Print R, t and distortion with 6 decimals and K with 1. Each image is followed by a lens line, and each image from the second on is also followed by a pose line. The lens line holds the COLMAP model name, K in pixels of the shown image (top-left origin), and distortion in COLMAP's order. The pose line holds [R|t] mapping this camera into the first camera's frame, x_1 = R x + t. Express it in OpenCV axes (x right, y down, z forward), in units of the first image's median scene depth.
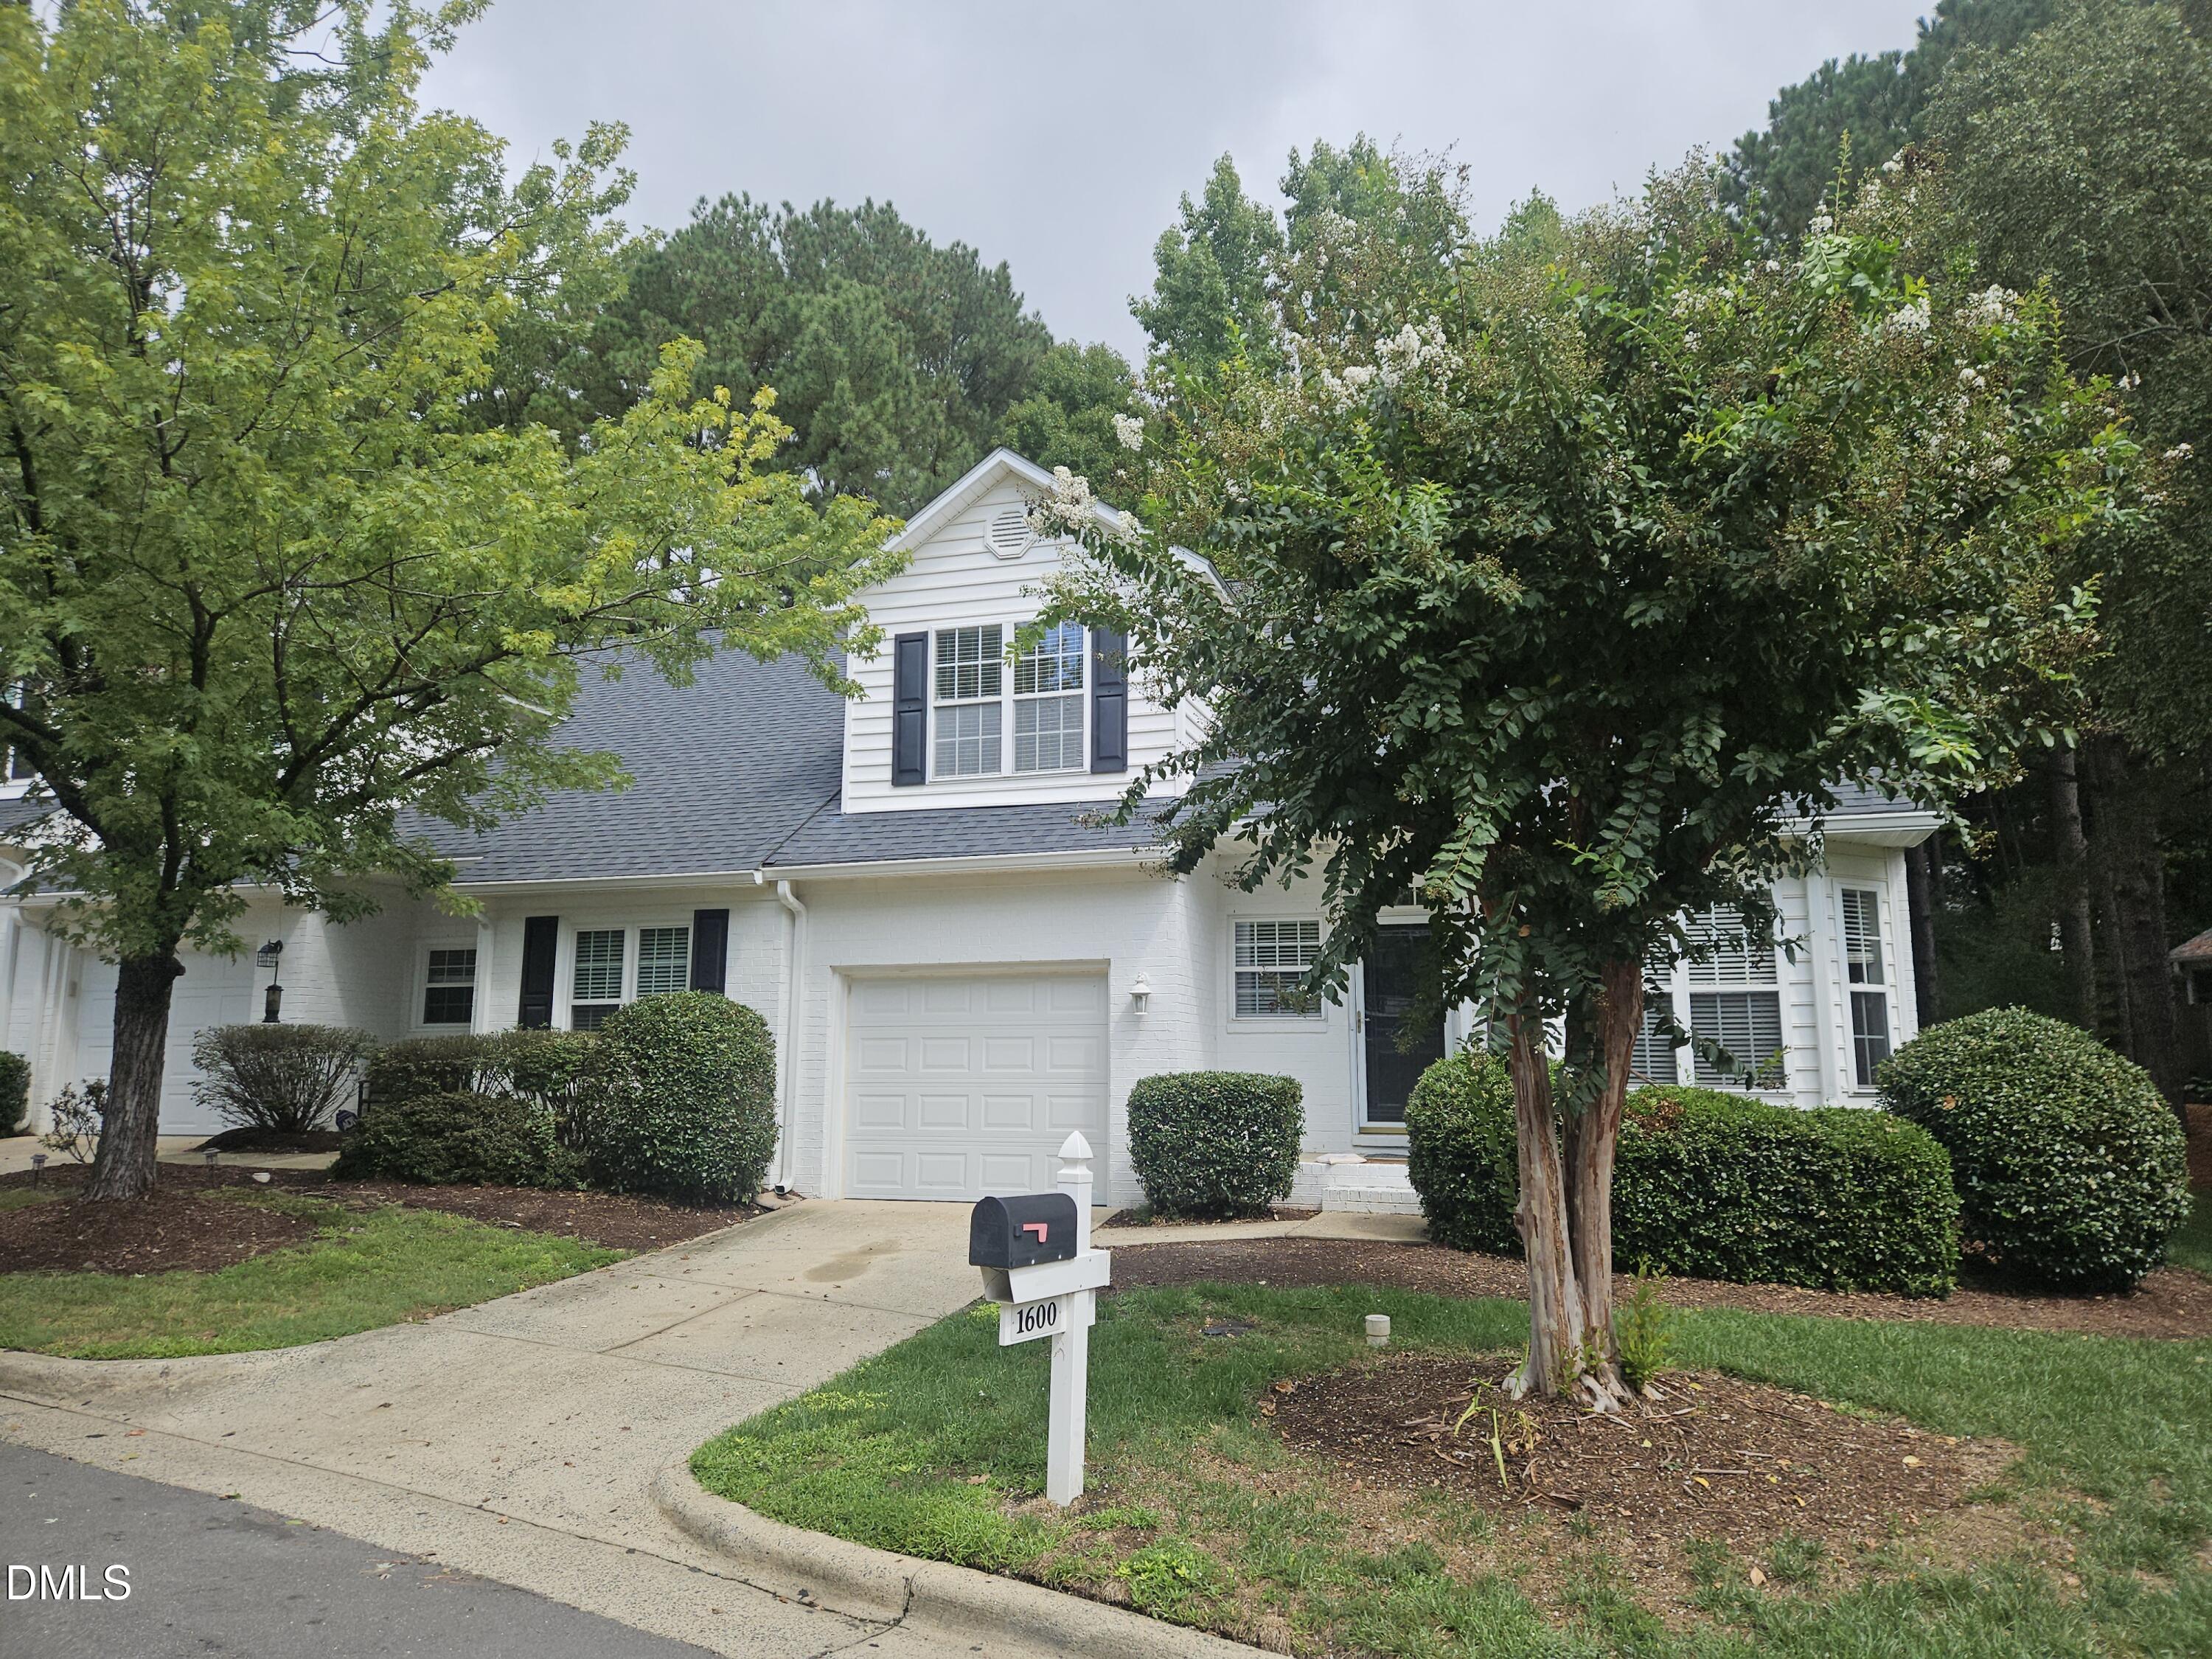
lens RADIAL K [[1405.6, 0, 1106.0], [0, 1405.6, 829.5], [0, 0, 1]] dist [0.071225, -0.063035]
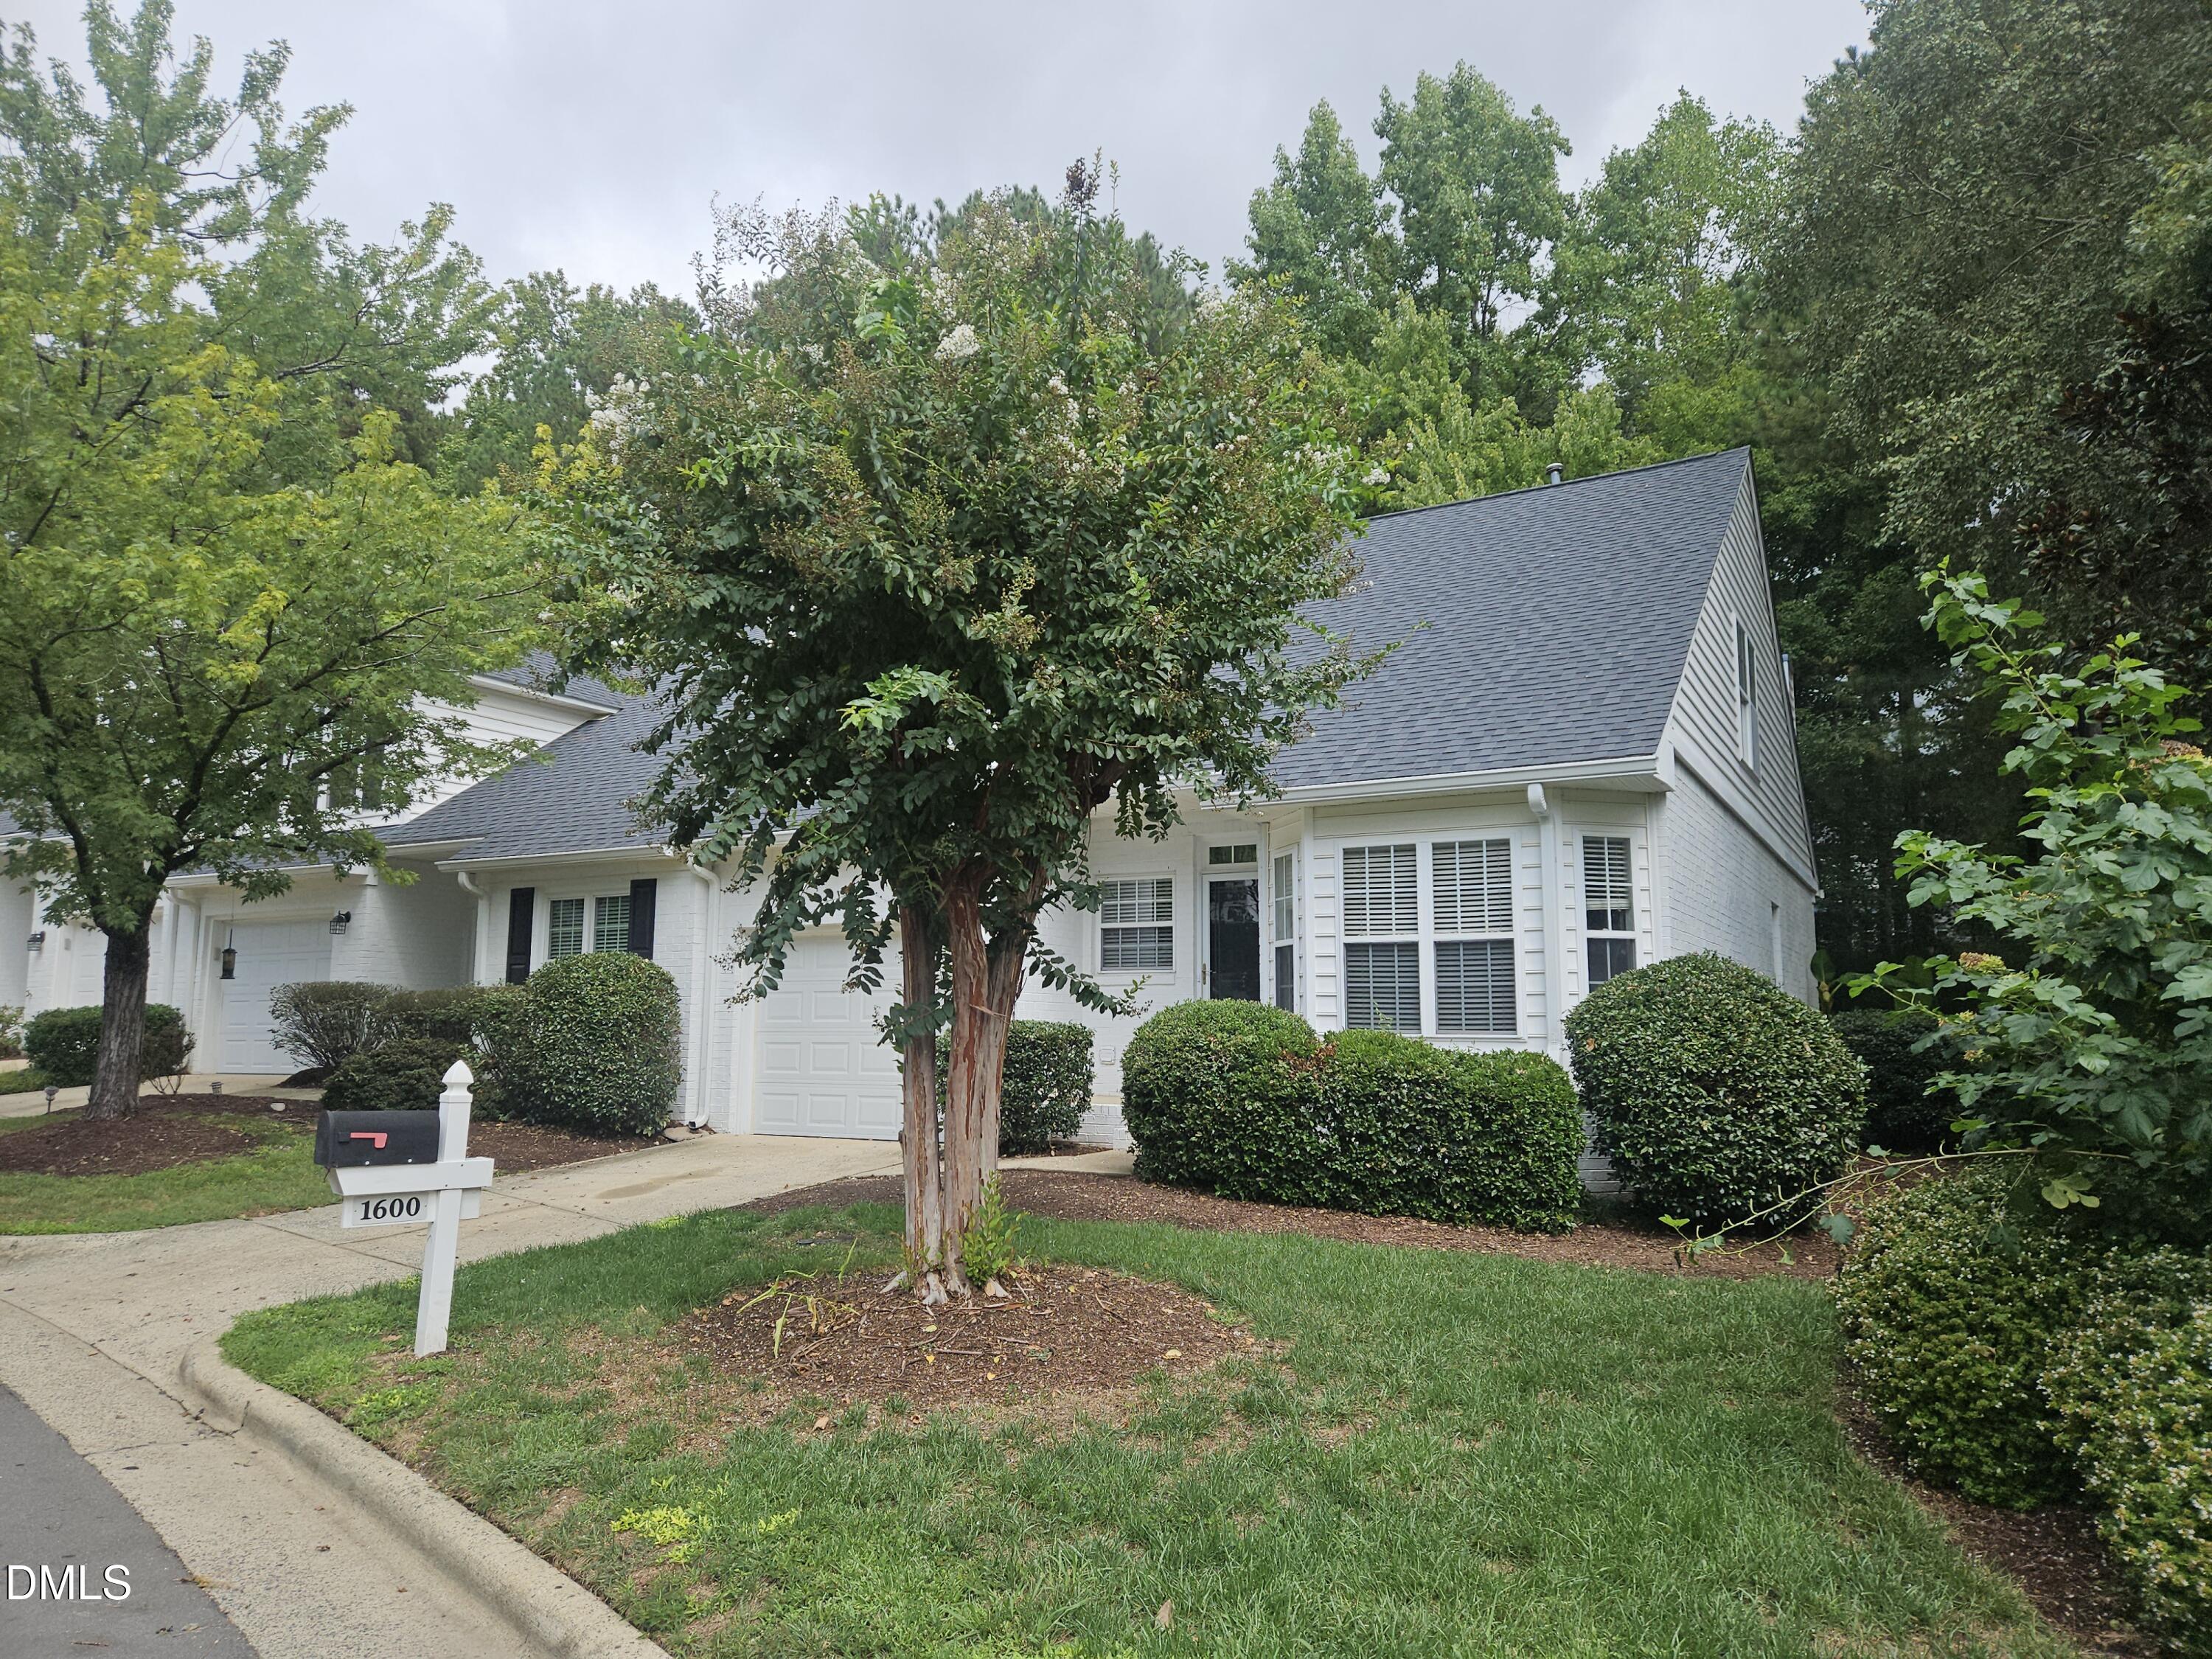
lens RADIAL K [[1405.6, 0, 1106.0], [0, 1405.6, 829.5], [0, 0, 1]] dist [0.071225, -0.063035]
pose [[0.979586, -0.026879, -0.199218, 0.464256], [0.032403, 0.999174, 0.024520, 0.002064], [0.198395, -0.030475, 0.979648, -0.050447]]
